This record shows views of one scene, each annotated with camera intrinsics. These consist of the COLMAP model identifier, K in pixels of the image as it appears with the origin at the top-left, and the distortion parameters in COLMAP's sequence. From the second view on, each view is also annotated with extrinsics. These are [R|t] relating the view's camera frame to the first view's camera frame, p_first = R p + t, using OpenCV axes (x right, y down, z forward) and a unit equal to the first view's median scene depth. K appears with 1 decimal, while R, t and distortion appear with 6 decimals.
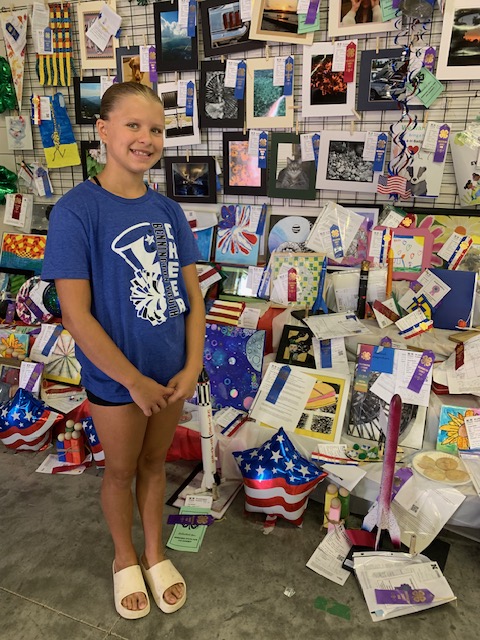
lens RADIAL K [[482.8, 0, 252.3], [0, 482.8, 313.9], [0, 0, 1]] dist [0.044219, -0.055478]
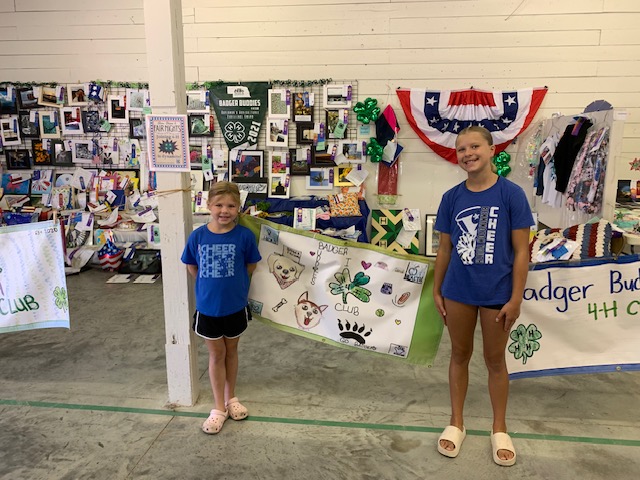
lens RADIAL K [[482.8, 0, 317.6], [0, 482.8, 237.6], [0, 0, 1]] dist [0.044219, -0.055478]
pose [[0.965601, -0.050348, 0.255109, 0.736569], [0.084010, 0.988867, -0.122817, 0.565624], [-0.246085, 0.140024, 0.959080, -1.731257]]
